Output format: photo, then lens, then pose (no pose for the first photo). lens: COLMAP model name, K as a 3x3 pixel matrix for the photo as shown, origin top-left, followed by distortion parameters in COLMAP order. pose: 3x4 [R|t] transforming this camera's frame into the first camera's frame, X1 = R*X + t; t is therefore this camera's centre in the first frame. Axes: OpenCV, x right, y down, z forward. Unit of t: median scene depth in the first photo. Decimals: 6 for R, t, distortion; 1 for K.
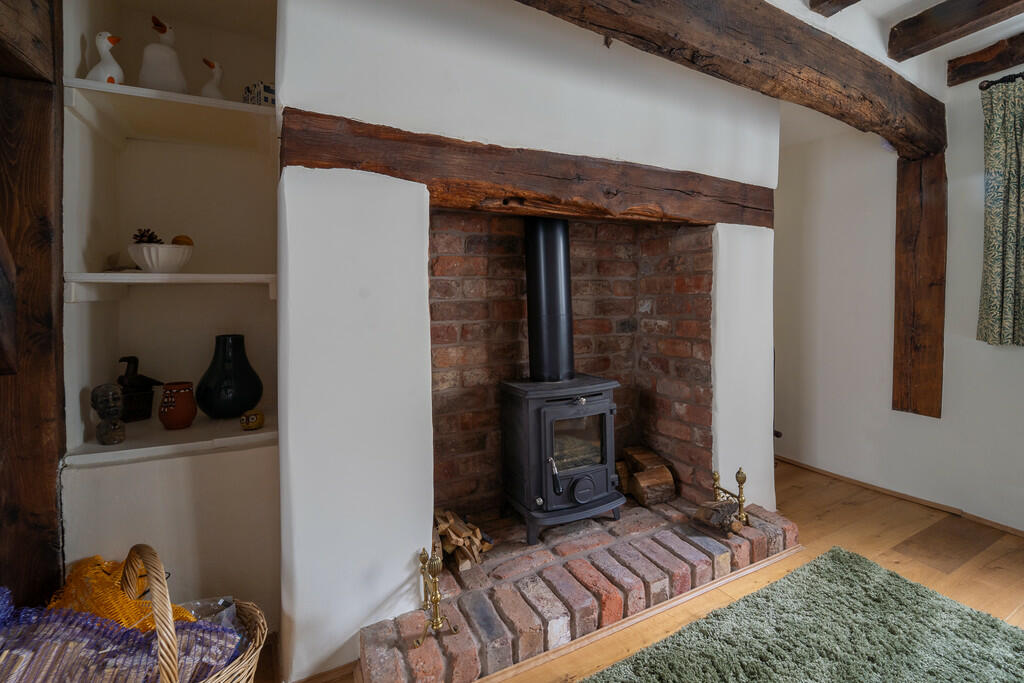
lens RADIAL K [[467.0, 0, 581.6], [0, 467.0, 297.7], [0, 0, 1]] dist [-0.023574, -0.000117]
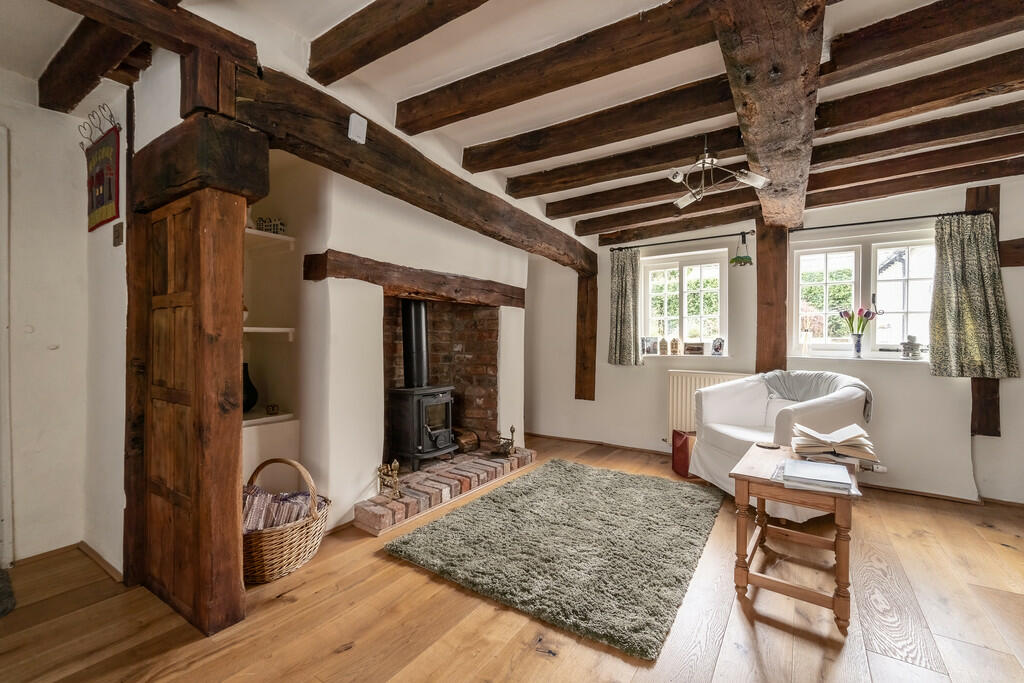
lens RADIAL K [[440.3, 0, 526.3], [0, 440.3, 338.8], [0, 0, 1]] dist [-0.000991, -0.000087]
pose [[0.889355, 0.012948, 0.457034, -0.481604], [-0.007851, 0.999884, -0.013049, 0.005860], [-0.457150, 0.008017, 0.889353, -0.743231]]
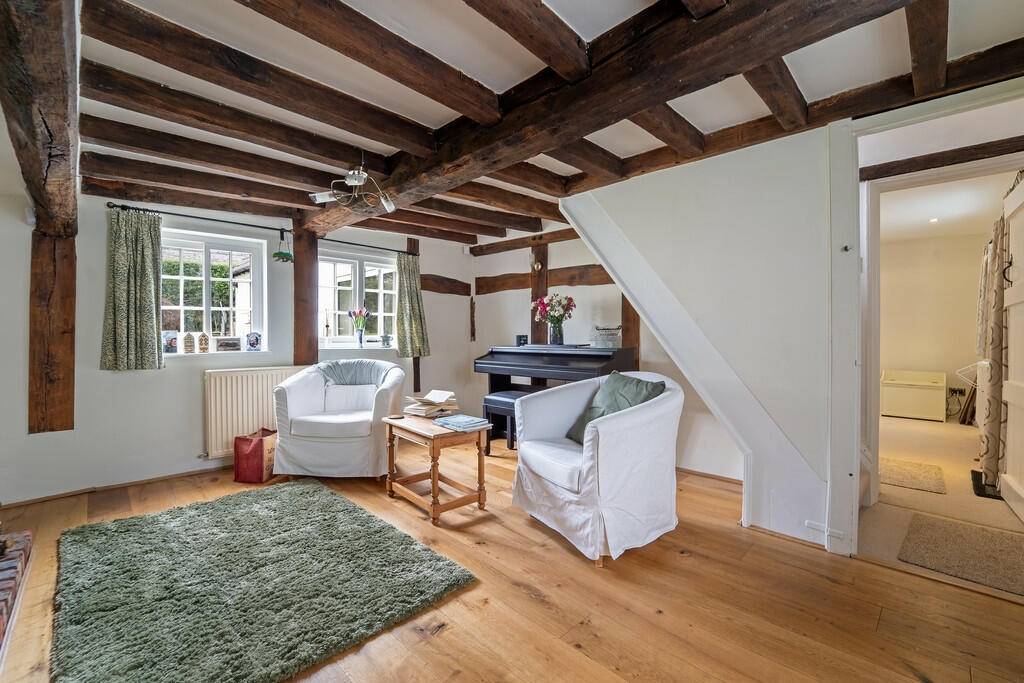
lens RADIAL K [[440.3, 0, 526.3], [0, 440.3, 338.8], [0, 0, 1]] dist [-0.000991, -0.000087]
pose [[-0.281323, -0.000287, 0.959613, -0.963838], [0.013611, 0.999898, 0.004289, 0.003568], [-0.959516, 0.014268, -0.281291, 0.068557]]
